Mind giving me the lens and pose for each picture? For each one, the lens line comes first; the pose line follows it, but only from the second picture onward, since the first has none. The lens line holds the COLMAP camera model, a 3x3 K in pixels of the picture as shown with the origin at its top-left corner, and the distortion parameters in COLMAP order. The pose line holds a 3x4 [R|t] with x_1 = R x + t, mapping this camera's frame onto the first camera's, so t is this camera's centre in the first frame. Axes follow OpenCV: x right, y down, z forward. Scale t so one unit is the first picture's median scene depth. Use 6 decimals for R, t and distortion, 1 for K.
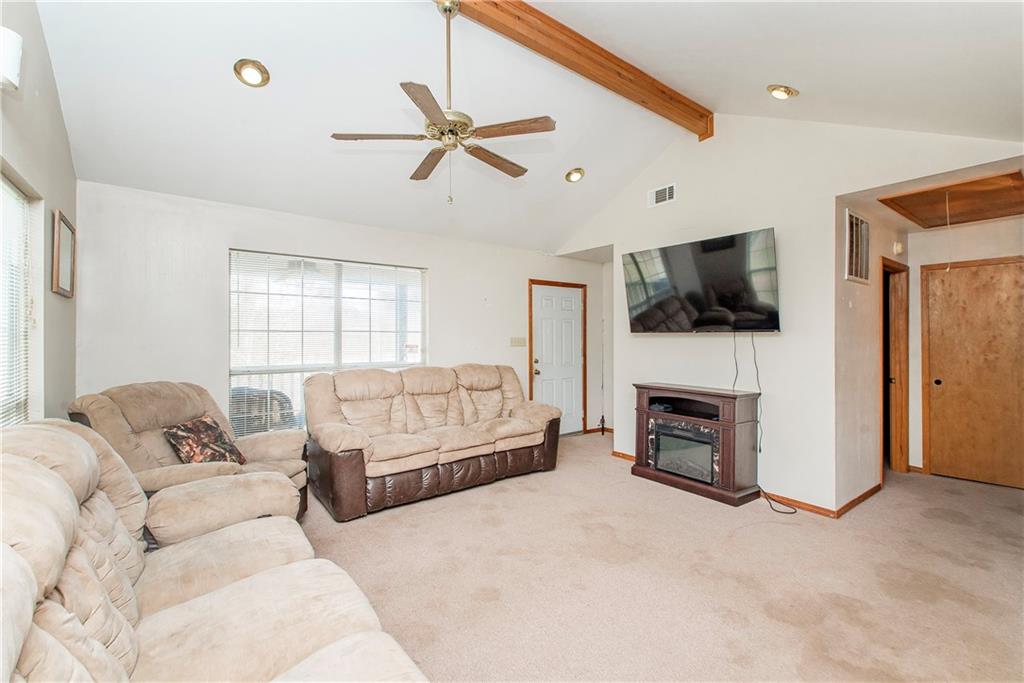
lens RADIAL K [[433.3, 0, 521.2], [0, 433.3, 330.7], [0, 0, 1]] dist [-0.001122, -0.001241]
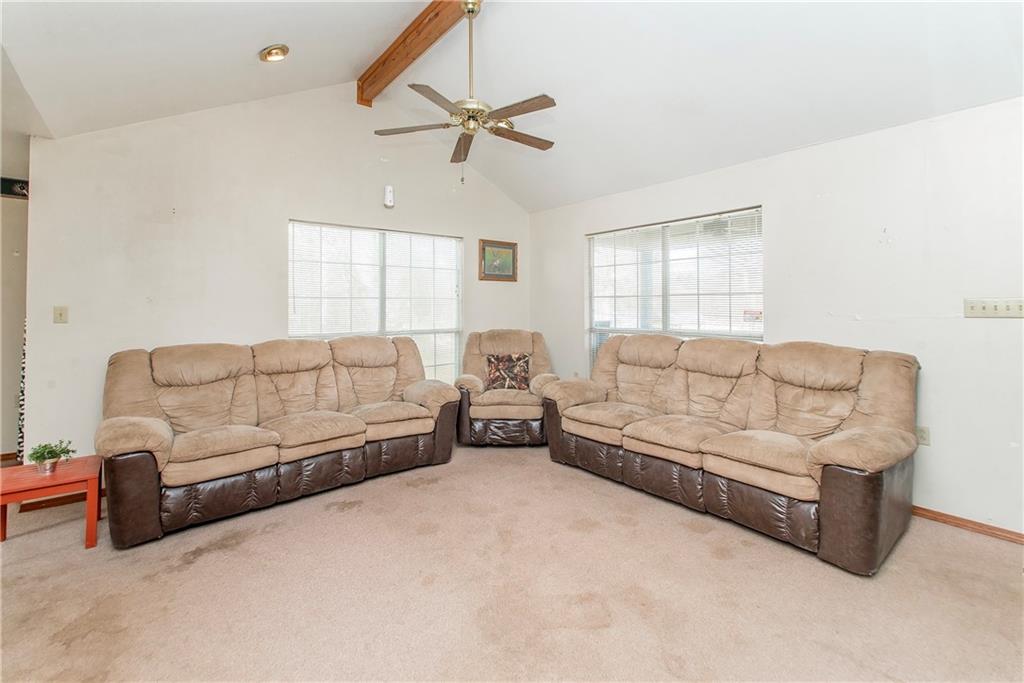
lens RADIAL K [[449.3, 0, 509.3], [0, 449.3, 297.6], [0, 0, 1]] dist [0.002148, 0.000199]
pose [[0.025563, -0.015531, -0.999553, 0.848122], [0.019098, 0.999704, -0.015045, 0.021020], [0.999491, -0.018705, 0.025852, 0.909667]]
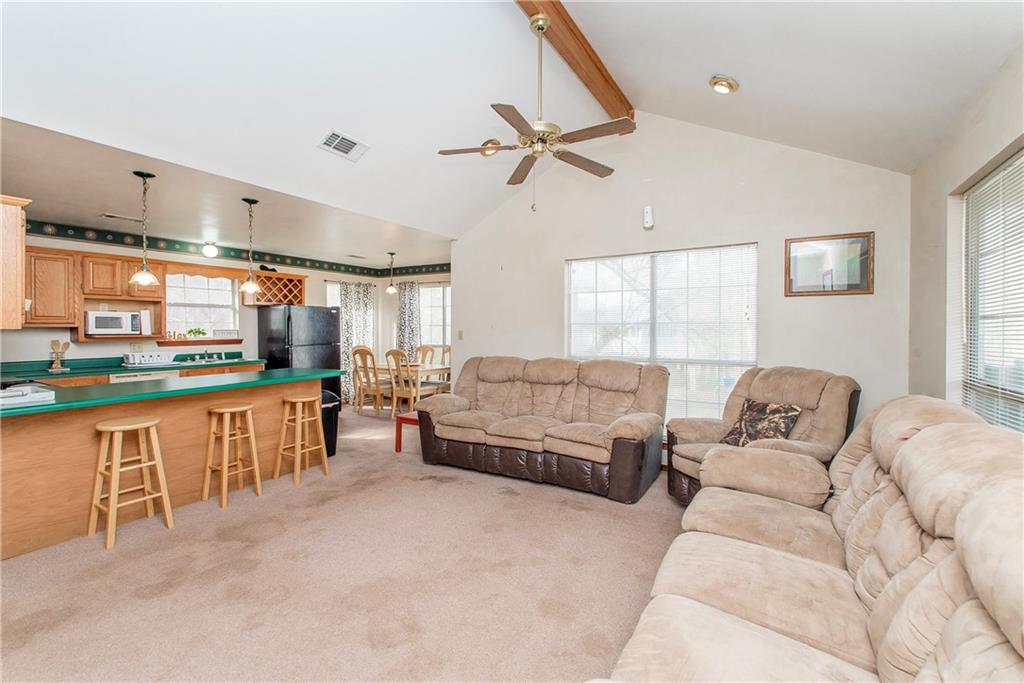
lens RADIAL K [[445.7, 0, 512.7], [0, 445.7, 334.4], [0, 0, 1]] dist [0.039682, -0.023124]
pose [[-0.935071, 0.008223, -0.354366, 0.253996], [0.008919, 0.999960, -0.000329, 0.023066], [0.354349, -0.003468, -0.935107, 1.741670]]
